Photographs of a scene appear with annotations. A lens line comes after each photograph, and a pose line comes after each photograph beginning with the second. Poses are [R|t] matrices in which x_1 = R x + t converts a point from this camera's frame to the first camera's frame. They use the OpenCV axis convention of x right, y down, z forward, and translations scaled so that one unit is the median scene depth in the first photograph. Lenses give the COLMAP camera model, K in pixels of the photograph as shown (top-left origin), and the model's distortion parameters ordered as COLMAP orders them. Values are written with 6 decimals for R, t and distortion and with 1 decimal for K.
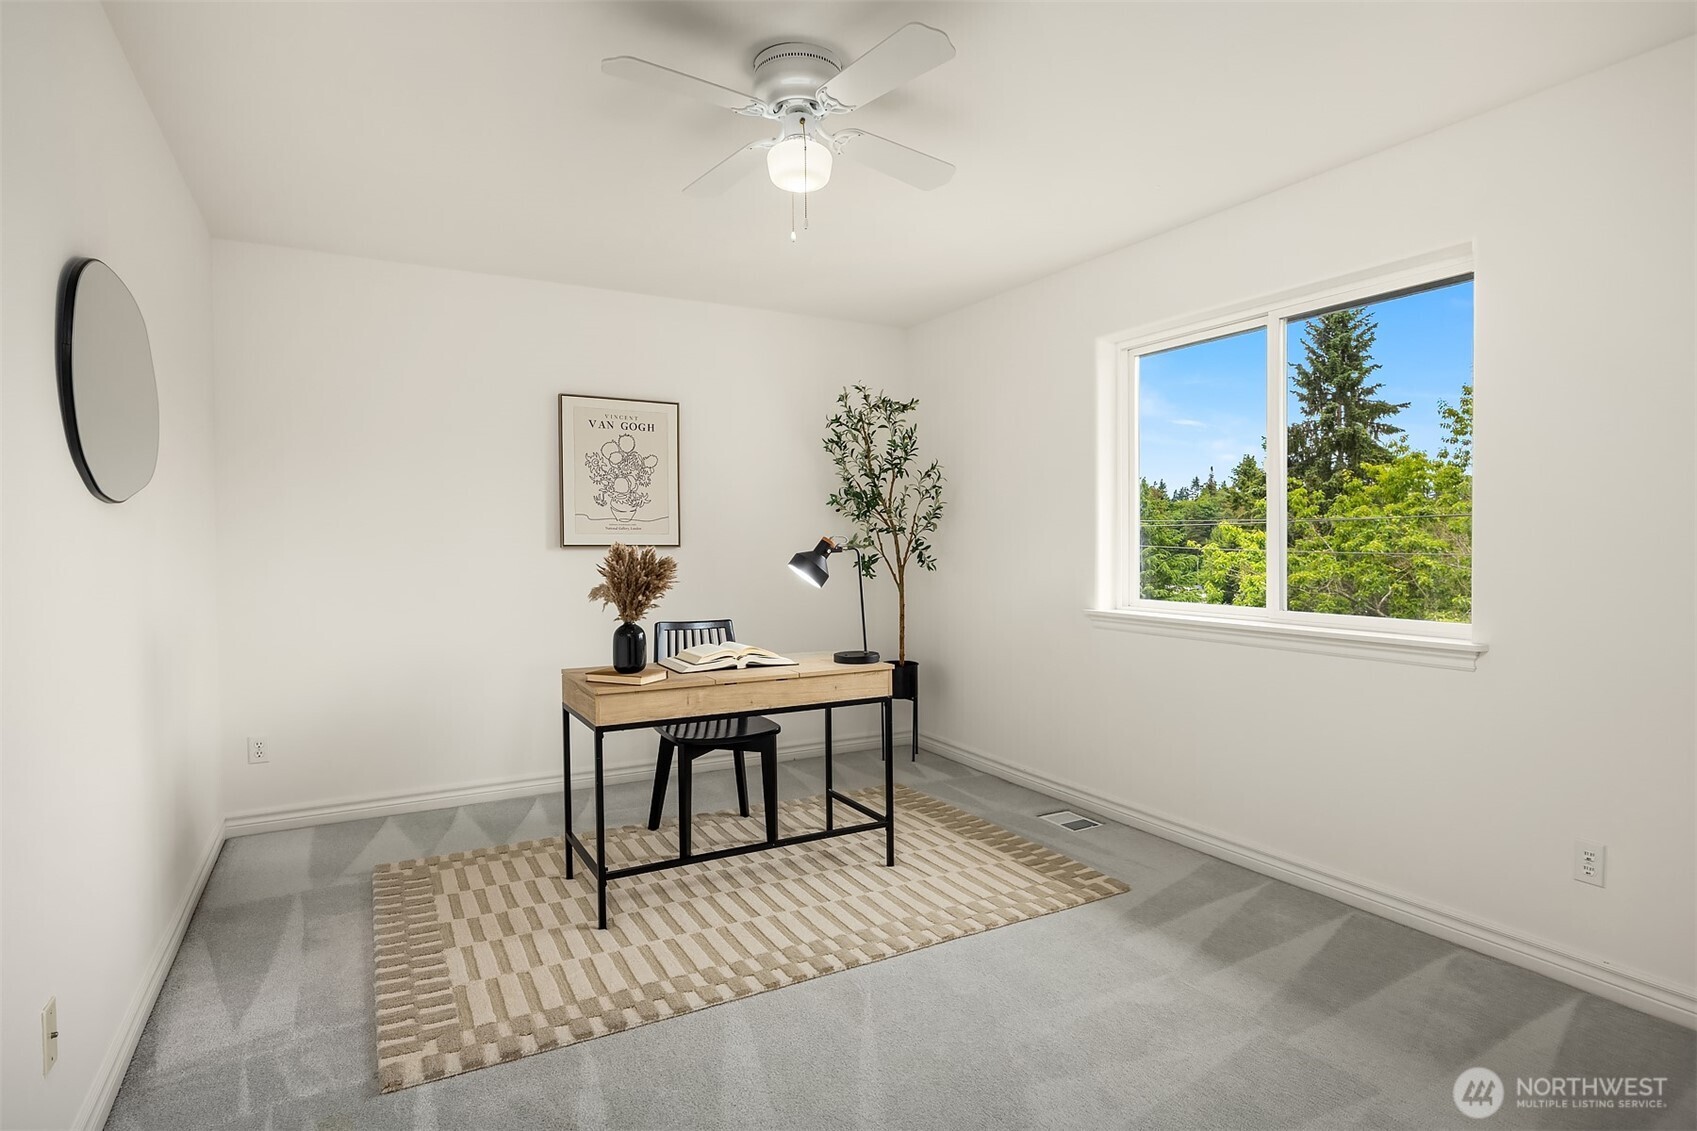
lens RADIAL K [[905.7, 0, 848.5], [0, 905.7, 565.5], [0, 0, 1]] dist [0.000617, -0.001339]
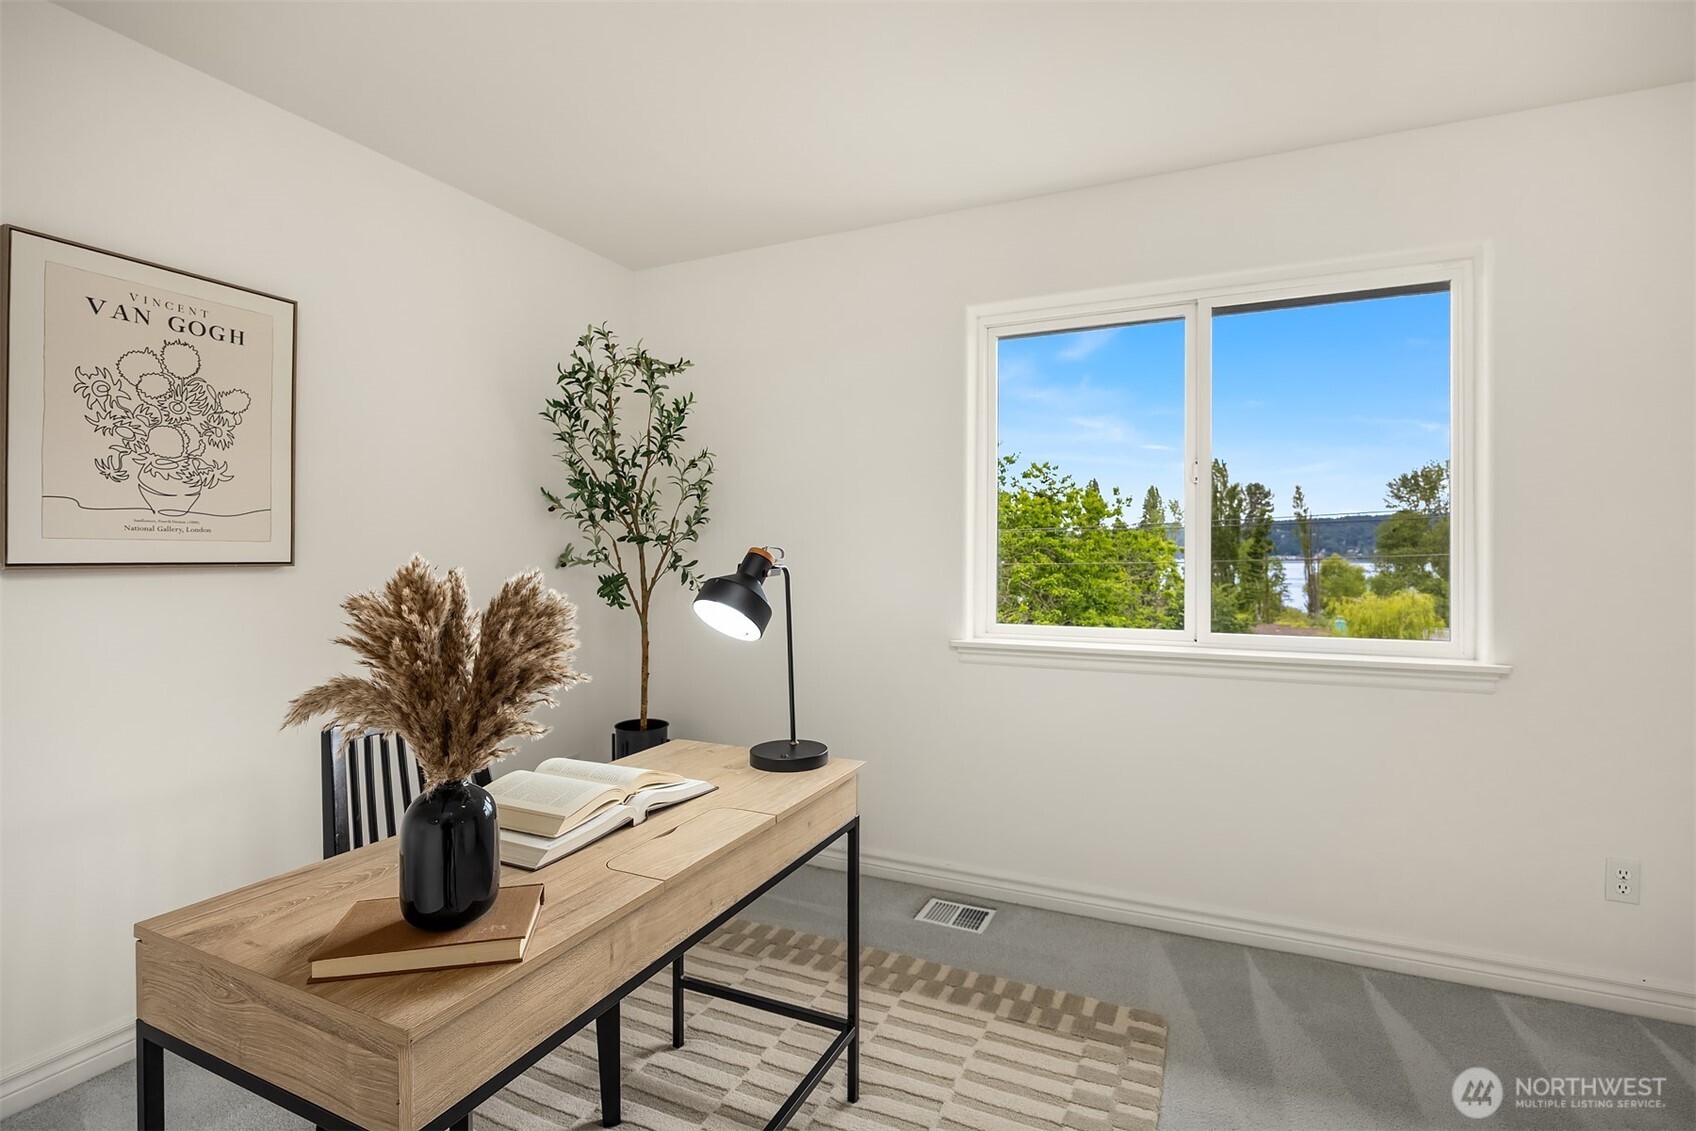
lens RADIAL K [[806.9, 0, 877.5], [0, 806.9, 545.1], [0, 0, 1]] dist [-0.011265, 0.000097]
pose [[0.805261, 0.007556, 0.592872, -0.195720], [0.014229, 0.999385, -0.032063, -0.012569], [-0.592750, 0.034255, 0.804658, 0.418831]]
